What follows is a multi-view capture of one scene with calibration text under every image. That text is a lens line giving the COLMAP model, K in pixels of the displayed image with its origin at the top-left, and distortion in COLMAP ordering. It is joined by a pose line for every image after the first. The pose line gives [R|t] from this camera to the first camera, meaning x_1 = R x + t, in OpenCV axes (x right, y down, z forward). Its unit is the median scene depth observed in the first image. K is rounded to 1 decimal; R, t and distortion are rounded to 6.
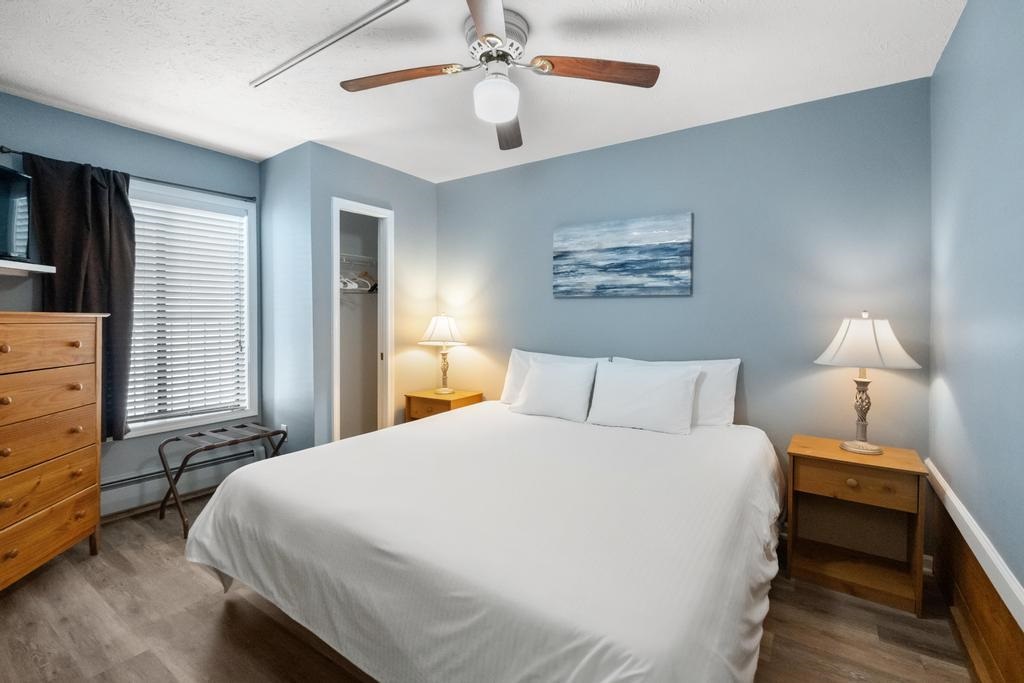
lens RADIAL K [[455.4, 0, 507.3], [0, 455.4, 338.2], [0, 0, 1]] dist [-0.002114, -0.000179]
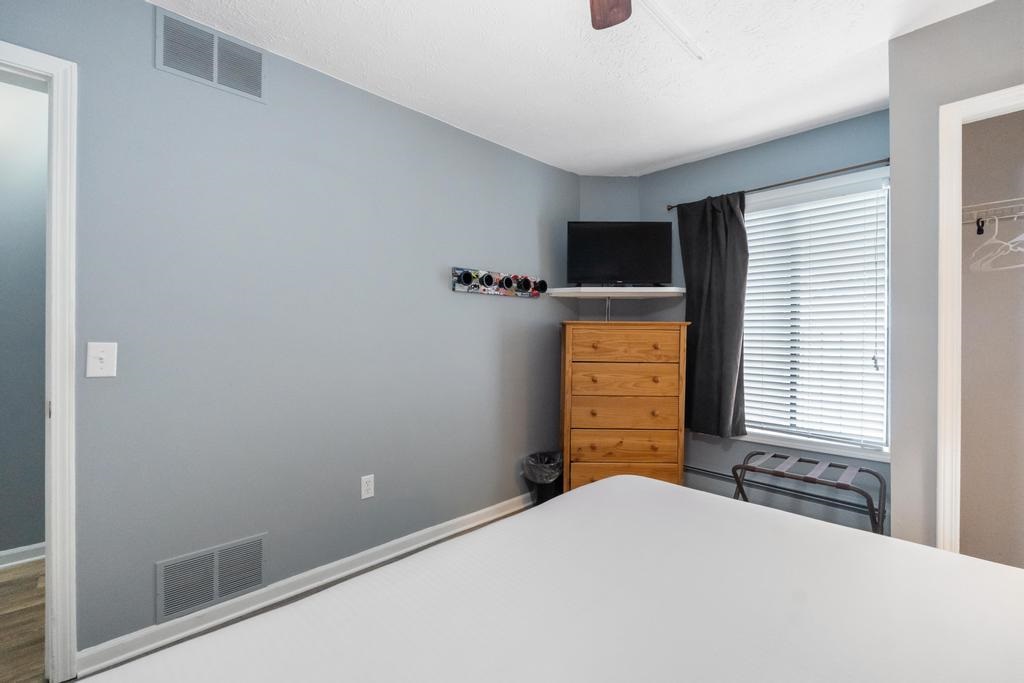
lens RADIAL K [[453.5, 0, 508.4], [0, 453.5, 325.5], [0, 0, 1]] dist [-0.001617, 0.000487]
pose [[-0.215373, -0.005308, -0.976518, 0.362586], [-0.045059, 0.998974, 0.004508, -0.030145], [0.975492, 0.044971, -0.215391, 0.797412]]
